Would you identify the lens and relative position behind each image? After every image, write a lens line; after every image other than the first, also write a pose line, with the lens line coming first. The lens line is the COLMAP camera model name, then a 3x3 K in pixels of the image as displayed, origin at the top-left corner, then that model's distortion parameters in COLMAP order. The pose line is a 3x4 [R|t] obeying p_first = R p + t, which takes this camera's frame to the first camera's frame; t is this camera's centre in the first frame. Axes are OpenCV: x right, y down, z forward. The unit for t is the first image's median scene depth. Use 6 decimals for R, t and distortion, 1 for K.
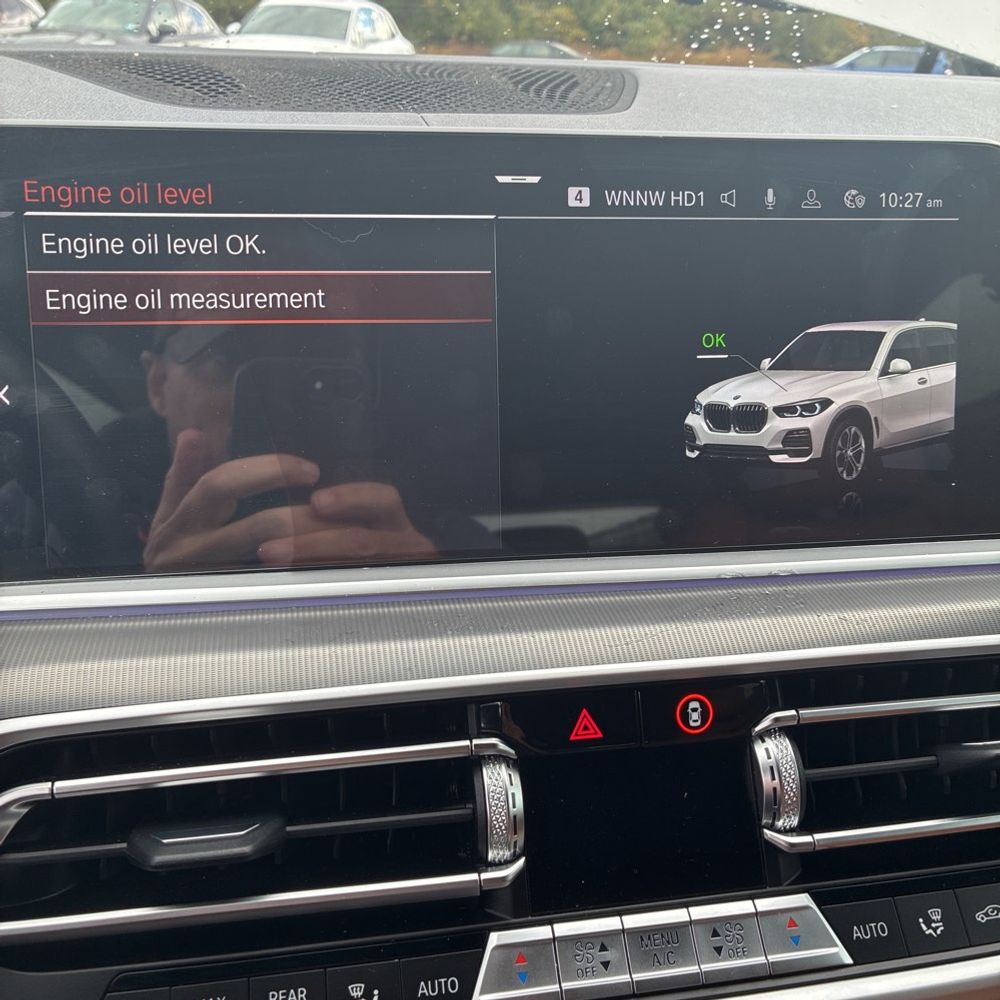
lens RADIAL K [[1002.8, 0, 500.8], [0, 1002.8, 497.4], [0, 0, 1]] dist [0.017065, 0.000000]
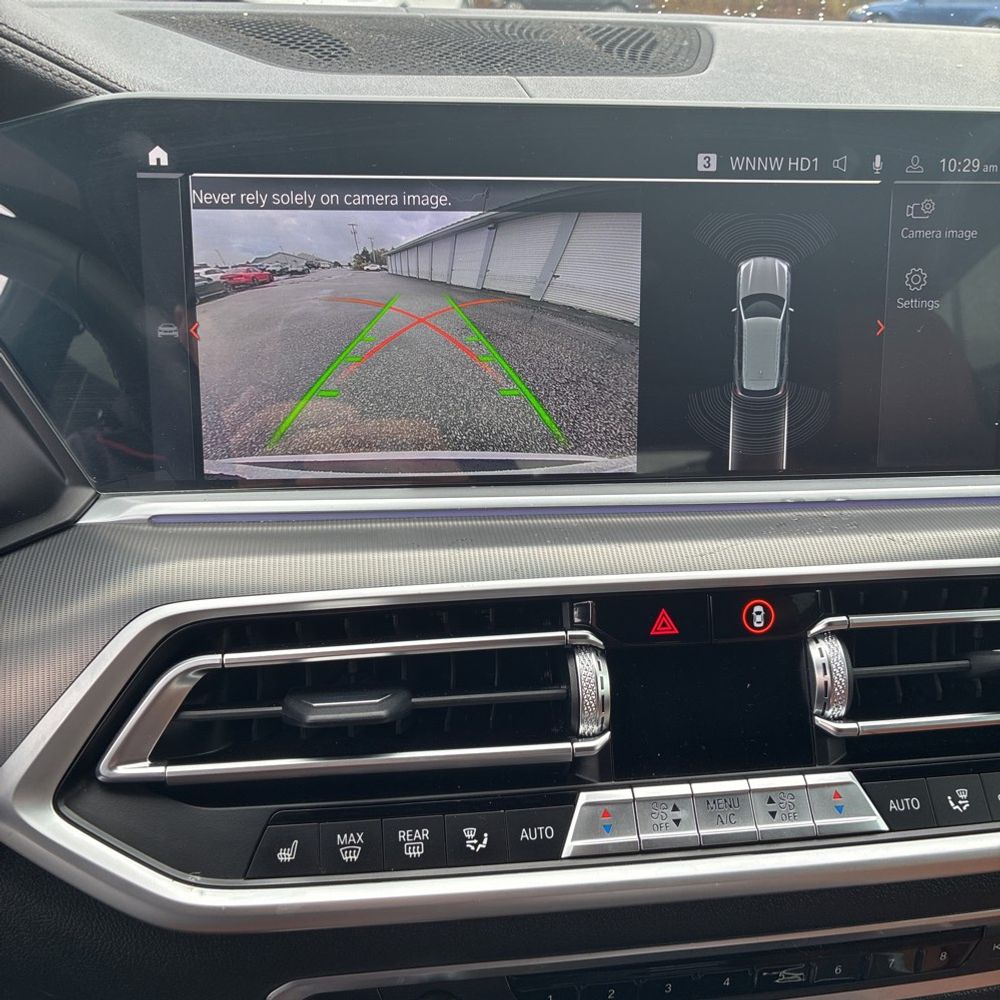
lens RADIAL K [[1002.8, 0, 502.5], [0, 1002.8, 490.5], [0, 0, 1]] dist [0.017065, 0.000000]
pose [[0.998897, 0.021308, -0.041850, -0.056795], [-0.019161, 0.998512, 0.051051, 0.016349], [0.042875, -0.050193, 0.997819, -0.163017]]
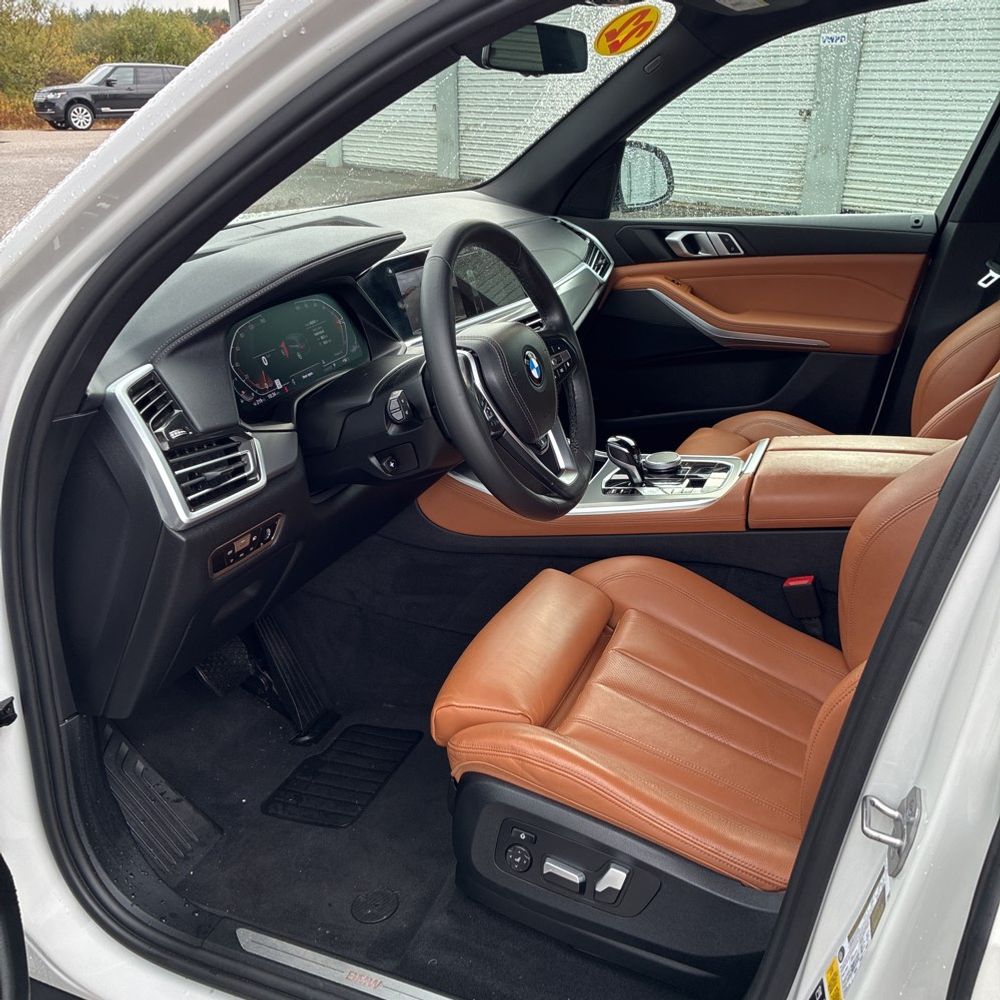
lens RADIAL K [[1002.8, 0, 503.6], [0, 1002.8, 500.9], [0, 0, 1]] dist [0.017065, 0.000000]
pose [[0.646737, -0.334540, 0.685431, -4.324212], [0.334764, 0.931992, 0.139014, 0.321565], [-0.685321, 0.139552, 0.714745, -3.227219]]
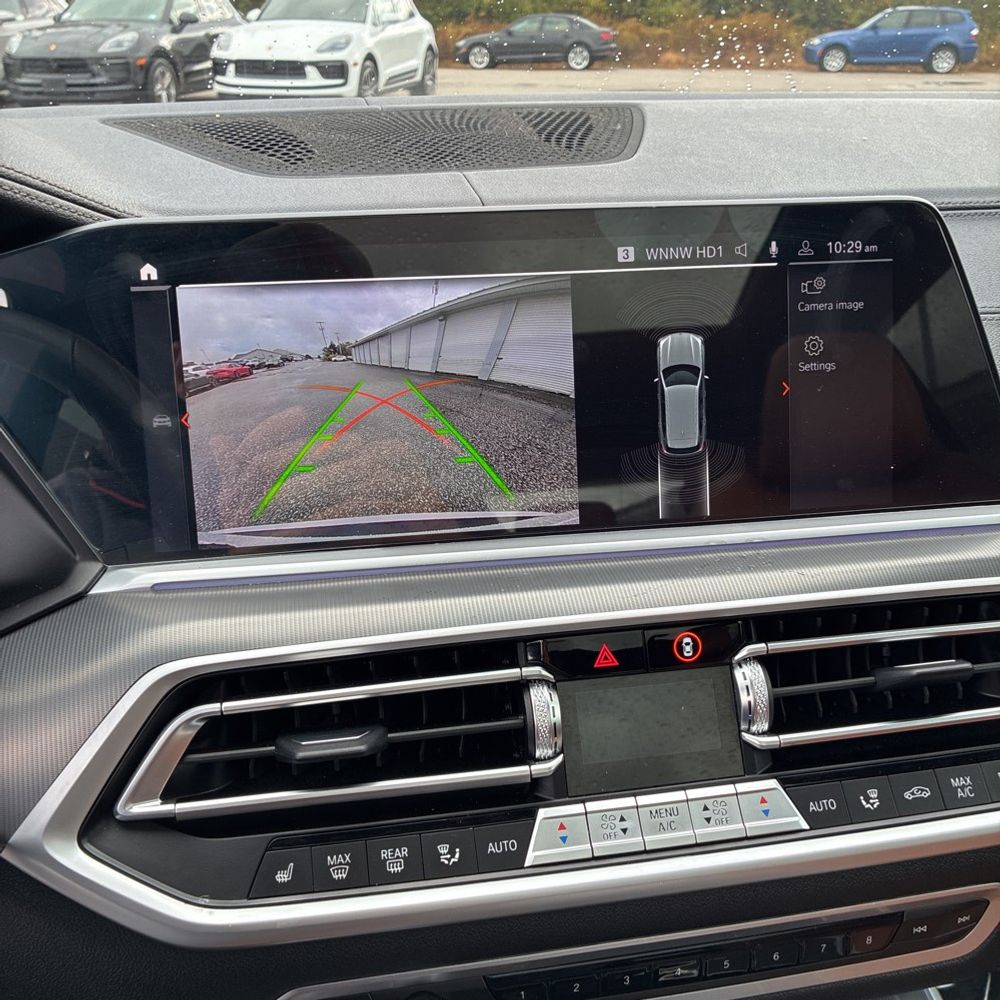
lens RADIAL K [[1002.8, 0, 504.3], [0, 1002.8, 496.6], [0, 0, 1]] dist [0.017065, 0.000000]
pose [[0.999323, -0.025248, -0.026741, -0.009753], [0.025866, 0.999400, 0.023027, -0.021107], [0.026144, -0.023703, 0.999377, -0.331863]]
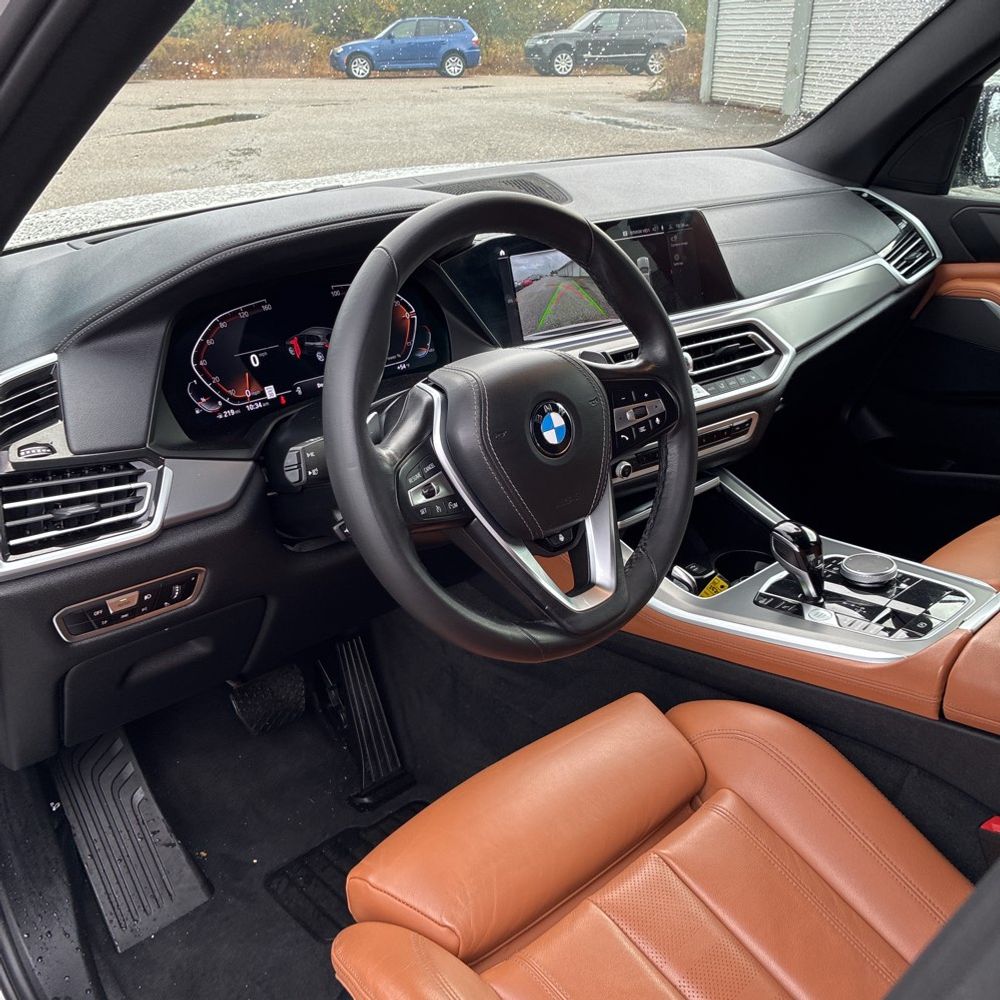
lens RADIAL K [[1002.8, 0, 492.7], [0, 1002.8, 505.6], [0, 0, 1]] dist [0.017065, 0.000000]
pose [[0.914749, -0.215627, 0.341672, -2.176620], [0.203505, 0.976467, 0.071405, 0.414548], [-0.349028, 0.004214, 0.937103, -2.867151]]
